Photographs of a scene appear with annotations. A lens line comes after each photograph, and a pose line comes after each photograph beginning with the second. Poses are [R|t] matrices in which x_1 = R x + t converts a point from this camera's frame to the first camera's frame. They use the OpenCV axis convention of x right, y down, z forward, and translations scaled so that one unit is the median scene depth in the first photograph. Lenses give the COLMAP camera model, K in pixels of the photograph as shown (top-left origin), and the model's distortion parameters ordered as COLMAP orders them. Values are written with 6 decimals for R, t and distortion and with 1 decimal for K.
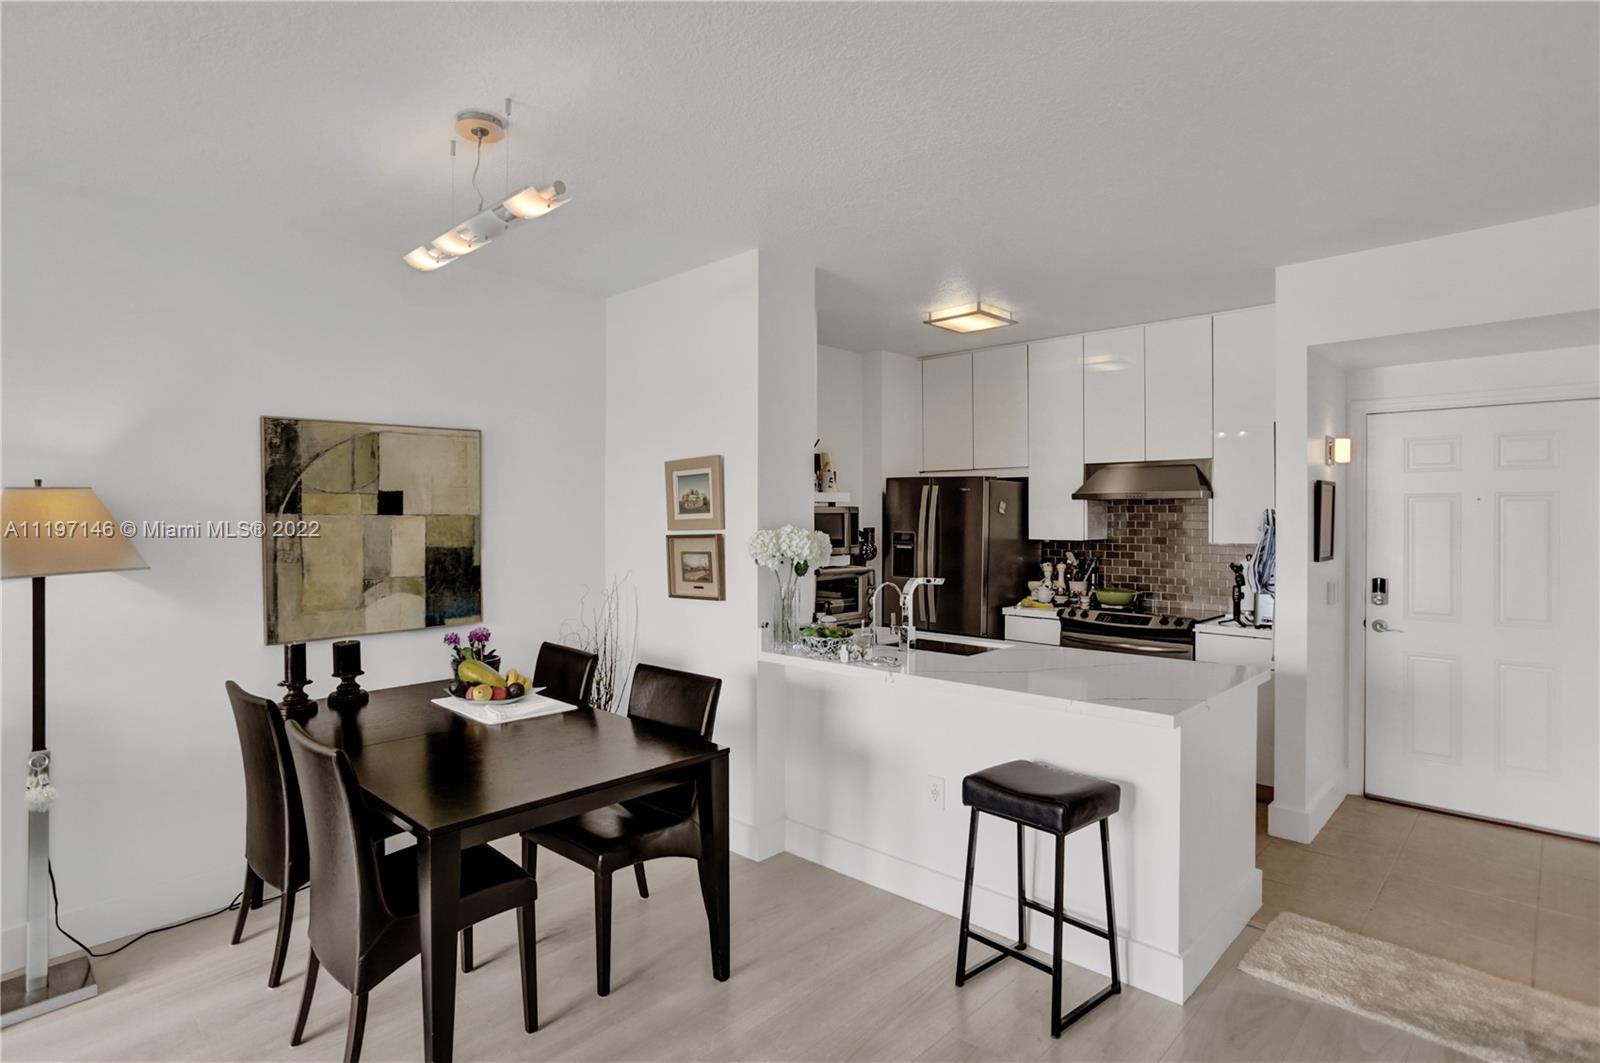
lens RADIAL K [[815.7, 0, 785.1], [0, 815.7, 522.0], [0, 0, 1]] dist [-0.051139, 0.030041]
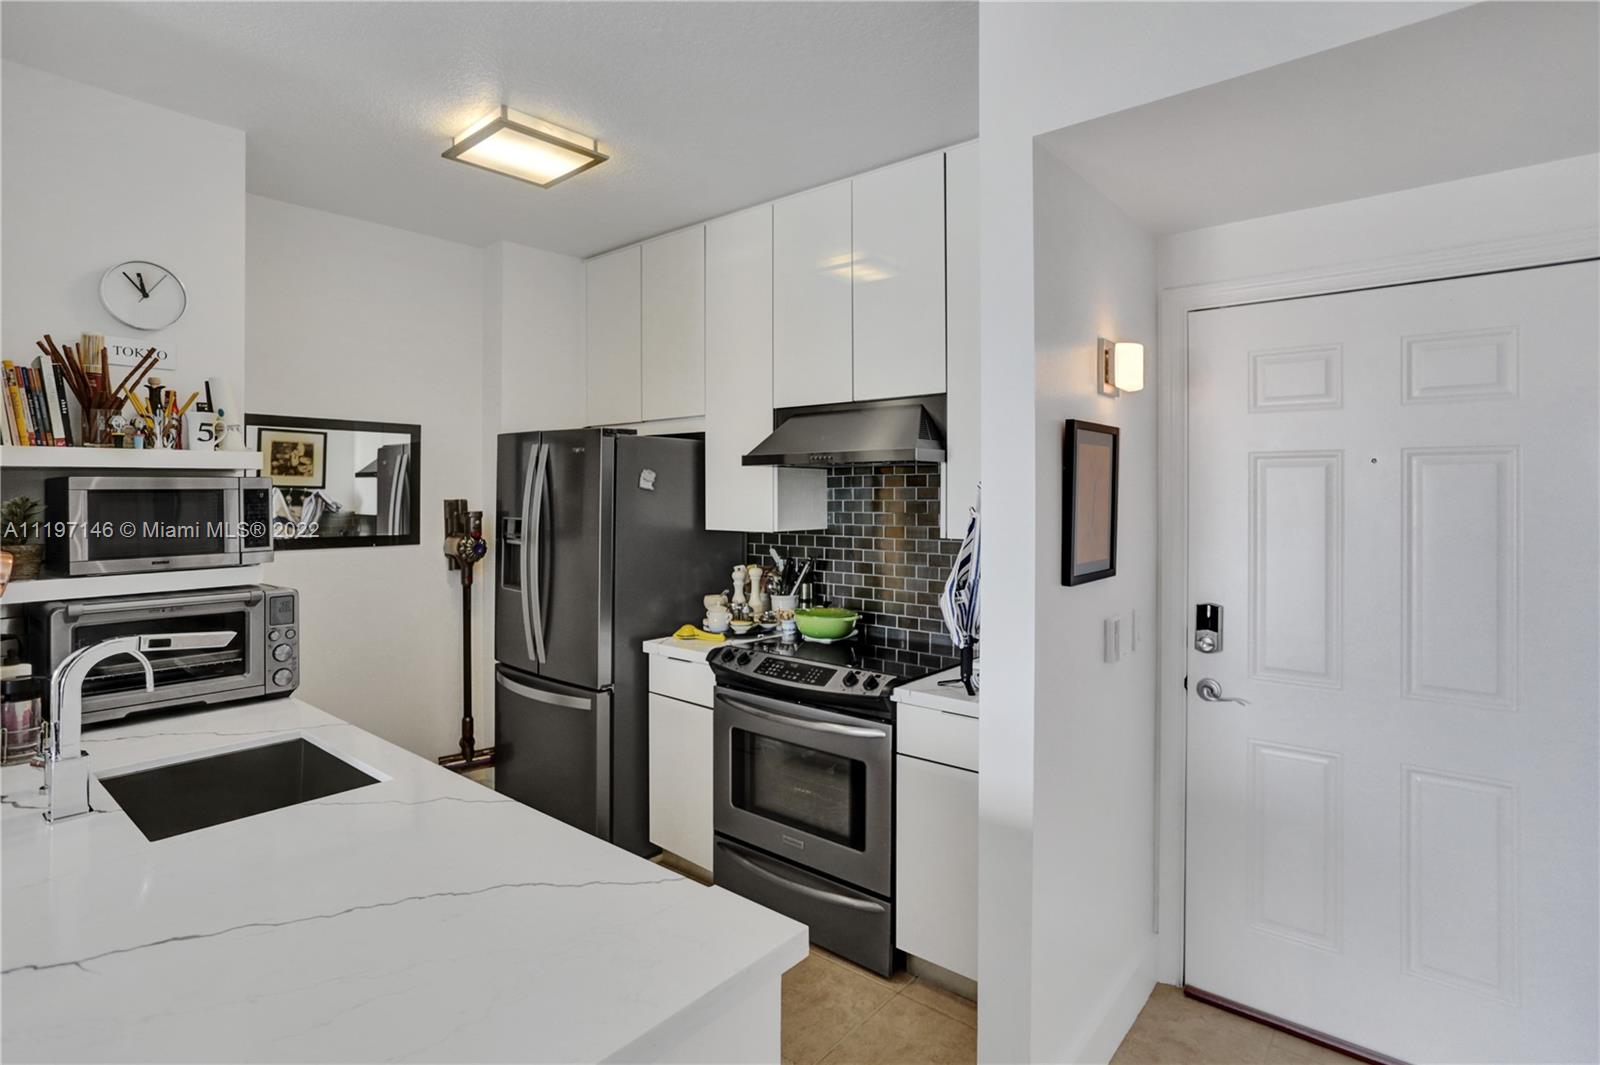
lens RADIAL K [[806.1, 0, 799.1], [0, 806.1, 497.0], [0, 0, 1]] dist [-0.052523, 0.032520]
pose [[0.996906, -0.002557, 0.078561, 0.414375], [0.002624, 0.999996, -0.000749, -0.004704], [-0.078558, 0.000953, 0.996909, 0.469331]]
